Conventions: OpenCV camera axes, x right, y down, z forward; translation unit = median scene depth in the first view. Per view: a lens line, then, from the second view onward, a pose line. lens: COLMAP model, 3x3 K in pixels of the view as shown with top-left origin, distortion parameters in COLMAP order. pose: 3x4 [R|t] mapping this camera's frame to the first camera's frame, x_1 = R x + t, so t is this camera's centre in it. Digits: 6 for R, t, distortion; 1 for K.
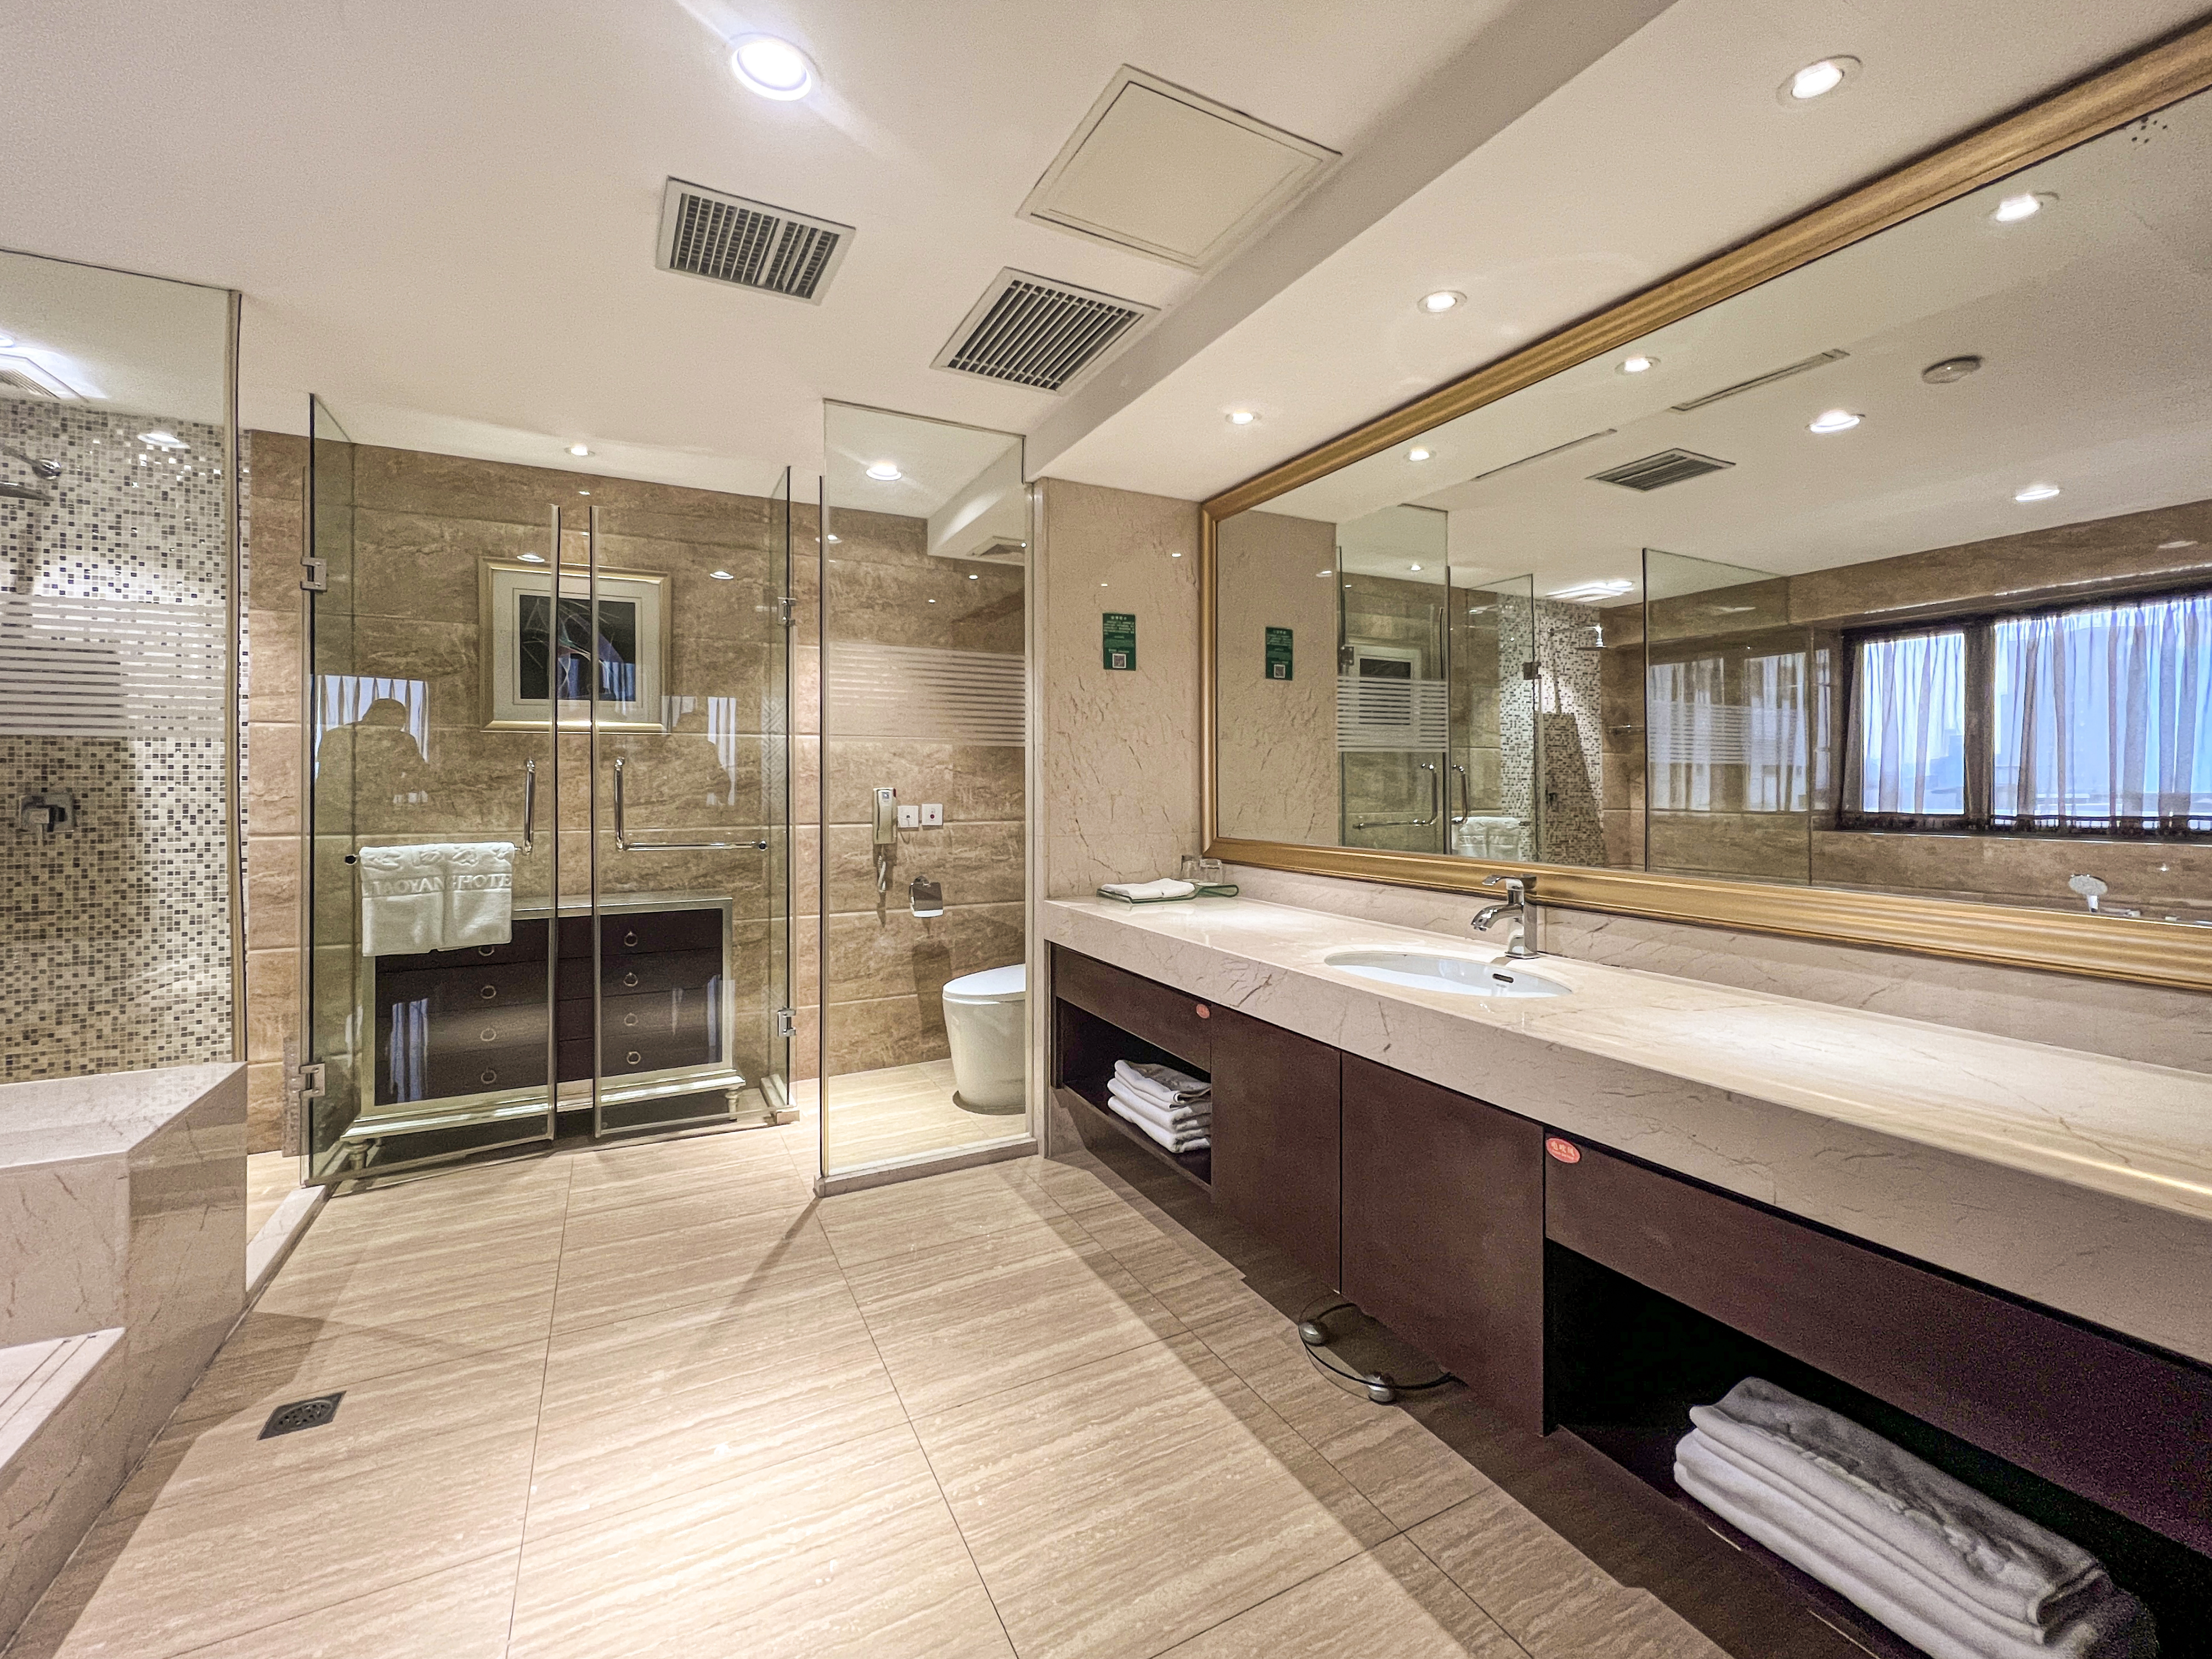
lens RADIAL K [[930.4, 0, 1095.5], [0, 930.4, 778.6], [0, 0, 1]] dist [-0.002723, 0.001207]
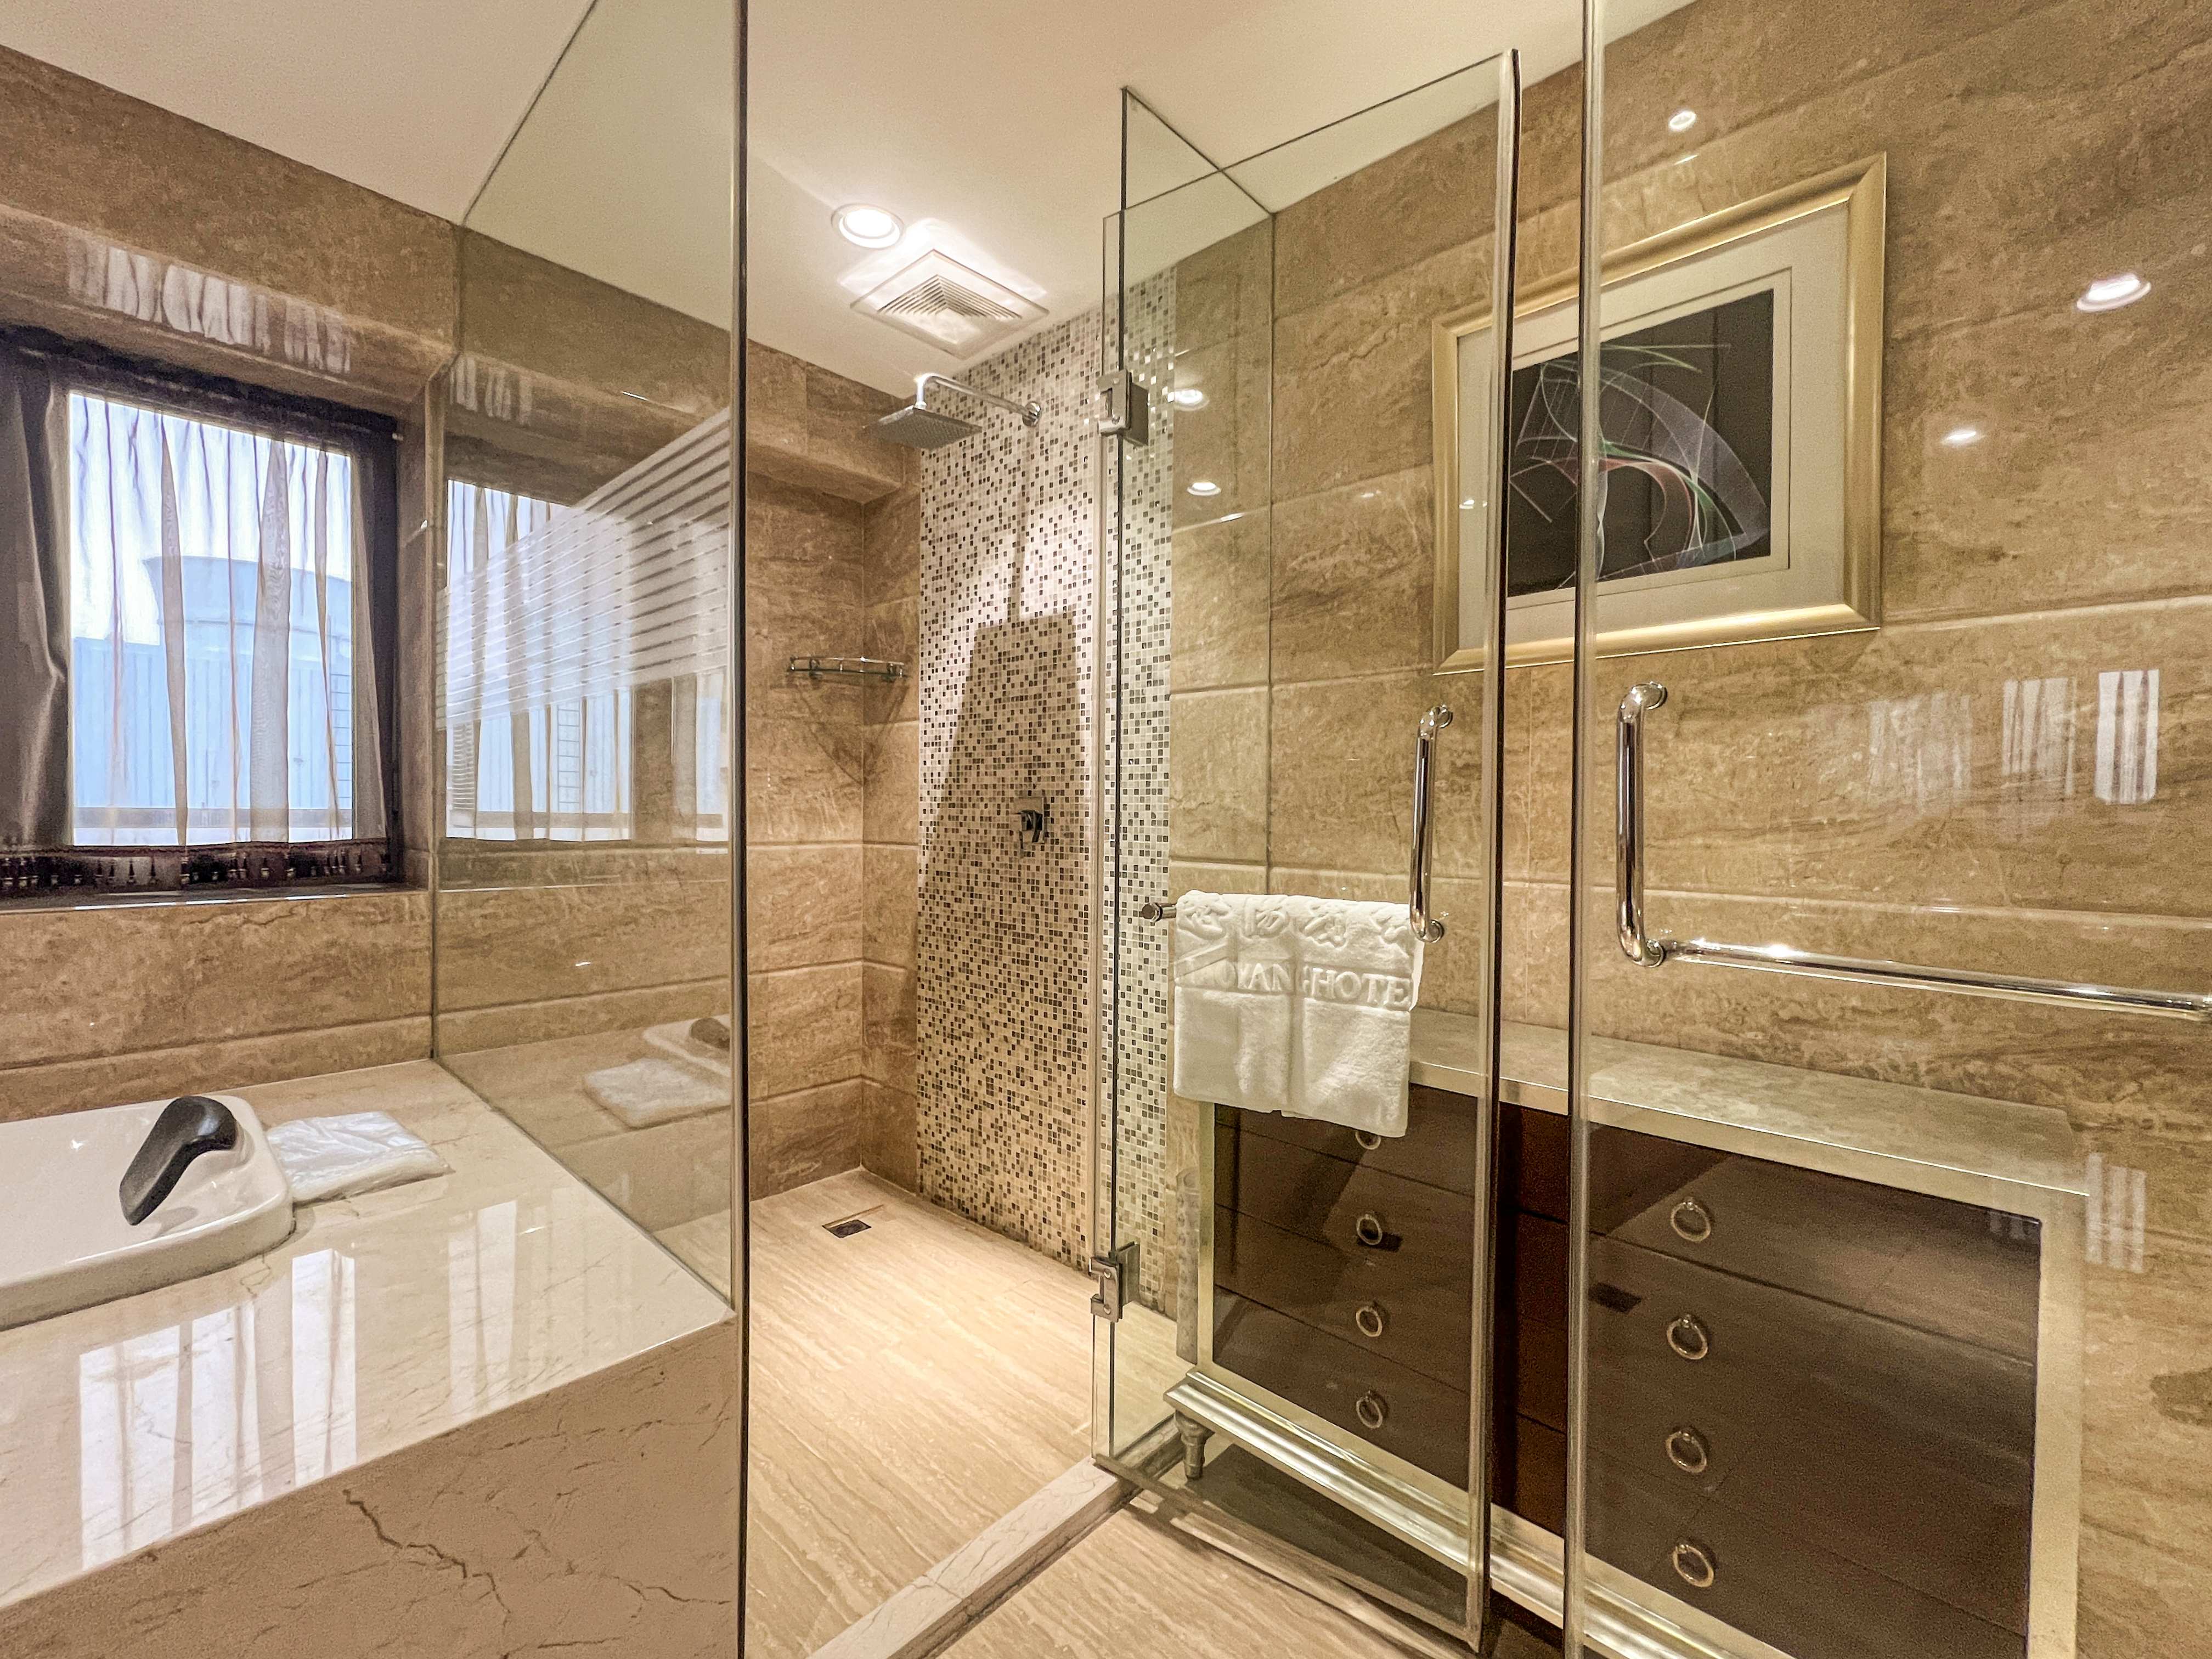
lens RADIAL K [[928.7, 0, 1141.5], [0, 928.7, 826.9], [0, 0, 1]] dist [-0.002677, -0.000315]
pose [[0.358802, 0.020829, -0.933181, -0.277822], [-0.006357, 0.999782, 0.019871, 0.024495], [0.933392, -0.001197, 0.358856, 0.745851]]
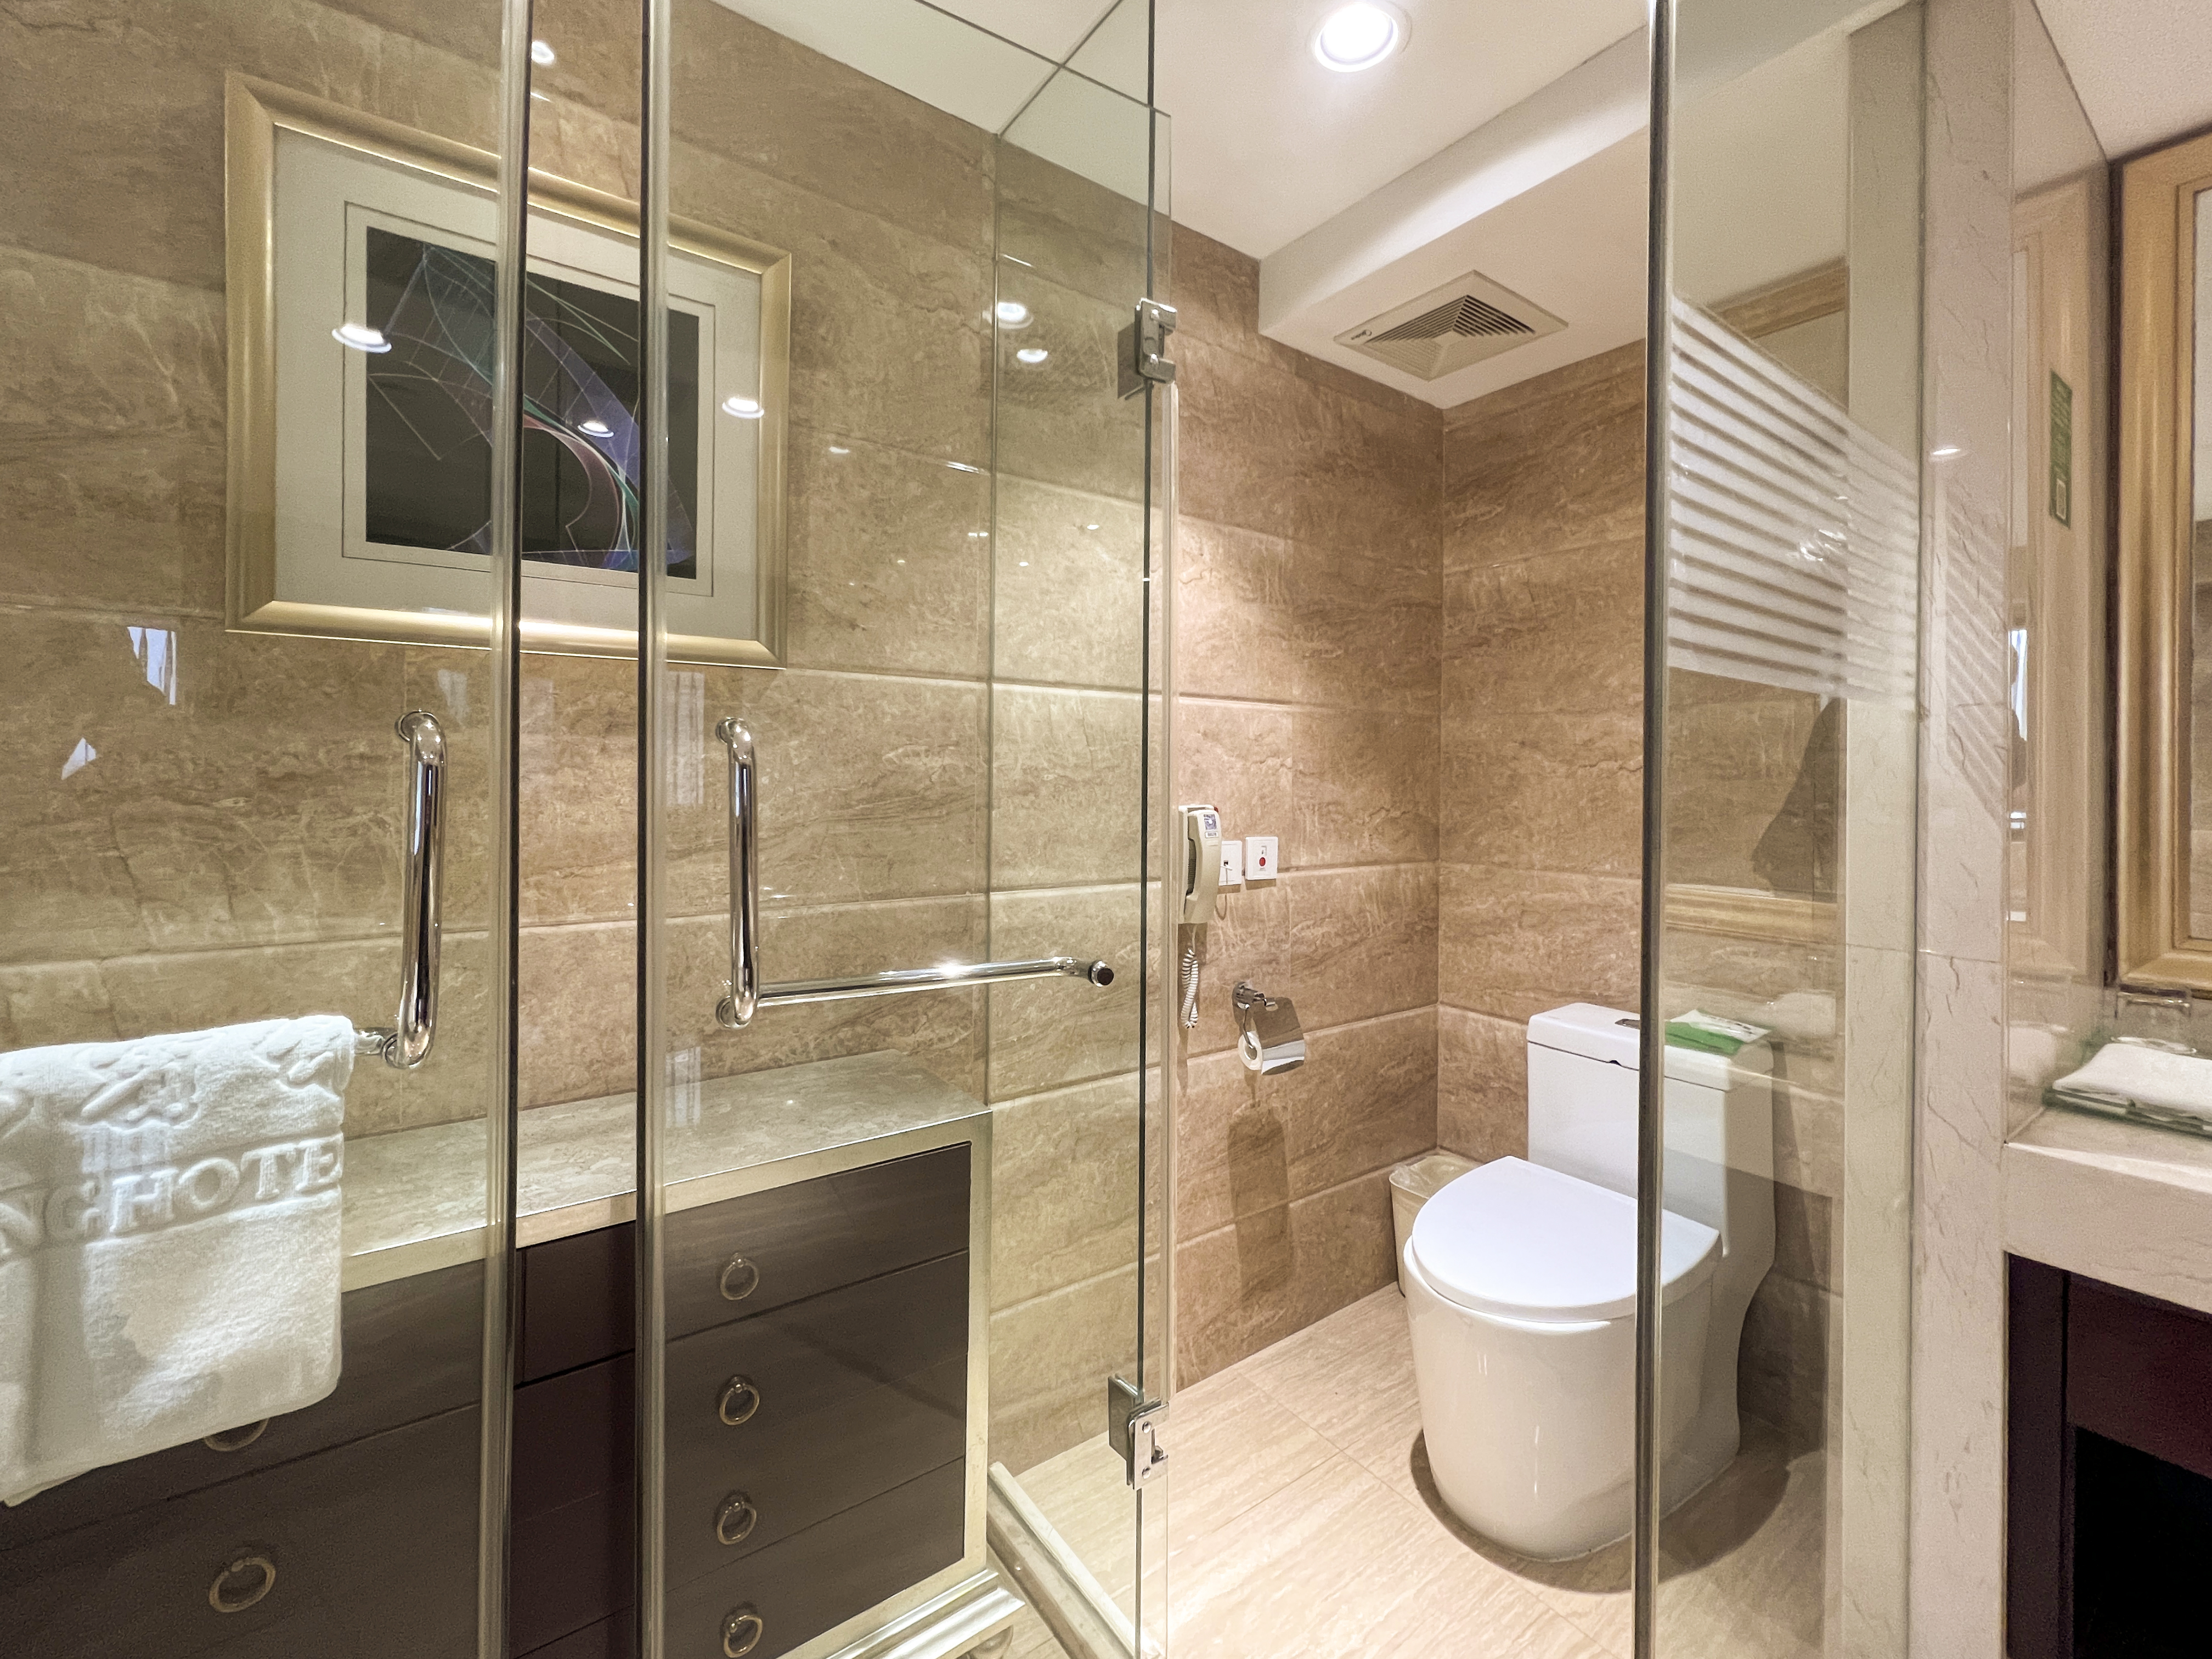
lens RADIAL K [[930.4, 0, 1095.5], [0, 930.4, 778.6], [0, 0, 1]] dist [-0.002723, 0.001207]
pose [[0.988835, 0.011555, 0.148566, -0.461011], [-0.012165, 0.999921, 0.003199, -0.005897], [-0.148517, -0.004971, 0.988897, 0.712442]]
